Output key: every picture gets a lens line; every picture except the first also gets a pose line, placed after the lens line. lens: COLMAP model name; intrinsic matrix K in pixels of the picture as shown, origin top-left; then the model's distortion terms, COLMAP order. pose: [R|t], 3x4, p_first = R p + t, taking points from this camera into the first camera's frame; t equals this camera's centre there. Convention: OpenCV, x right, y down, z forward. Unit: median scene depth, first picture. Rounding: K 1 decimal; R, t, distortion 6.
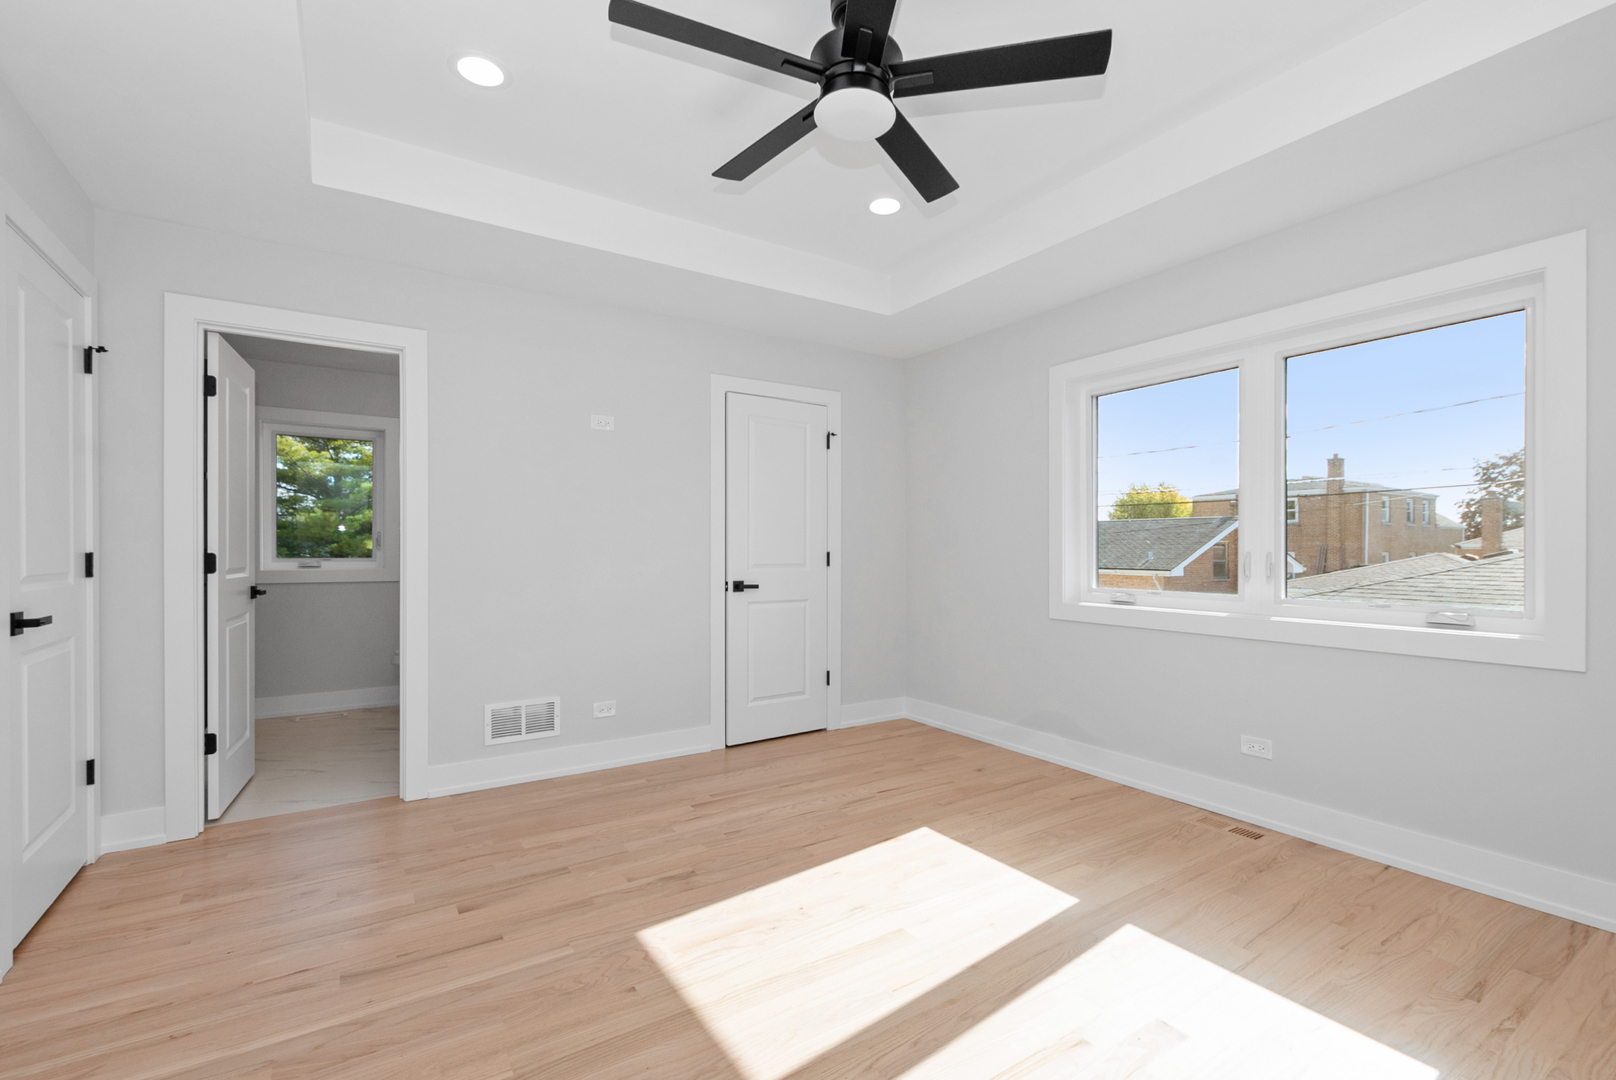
lens RADIAL K [[705.4, 0, 819.6], [0, 705.4, 547.0], [0, 0, 1]] dist [0.002007, -0.000490]
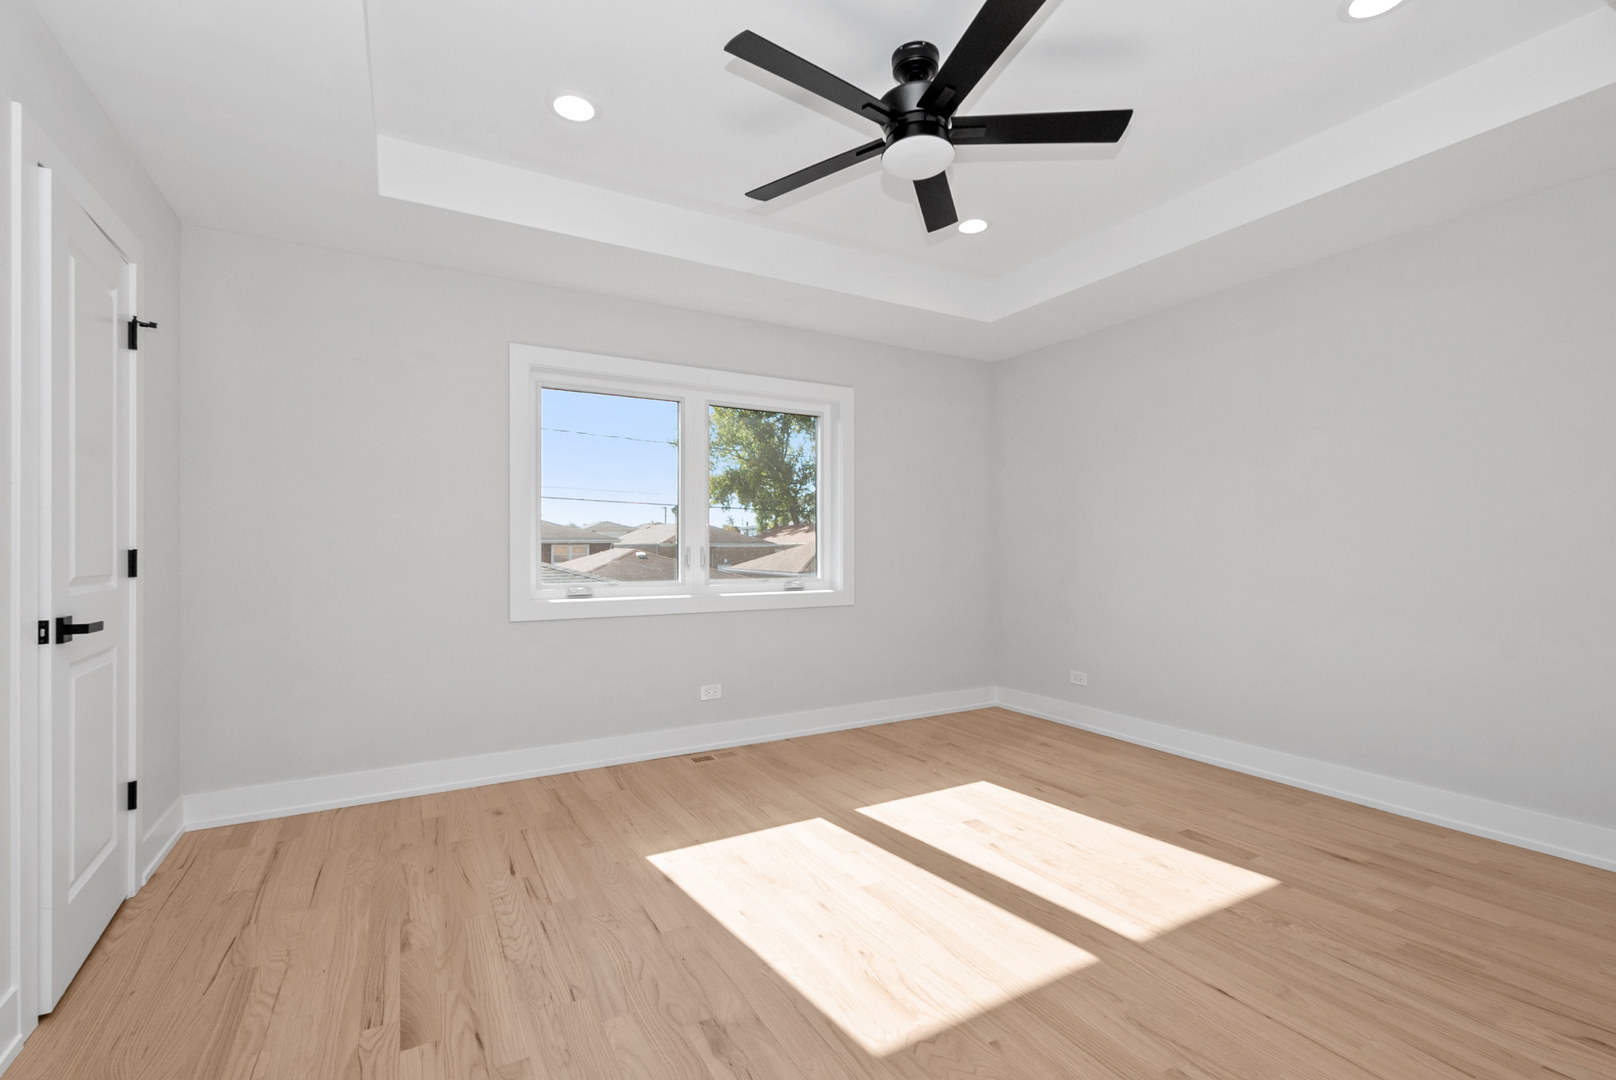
lens RADIAL K [[726.4, 0, 795.2], [0, 726.4, 544.1], [0, 0, 1]] dist [0.003593, -0.000033]
pose [[0.070148, 0.002881, 0.997532, -0.738655], [-0.000242, 0.999996, -0.002871, 0.005888], [-0.997537, -0.000040, 0.070148, 0.737708]]
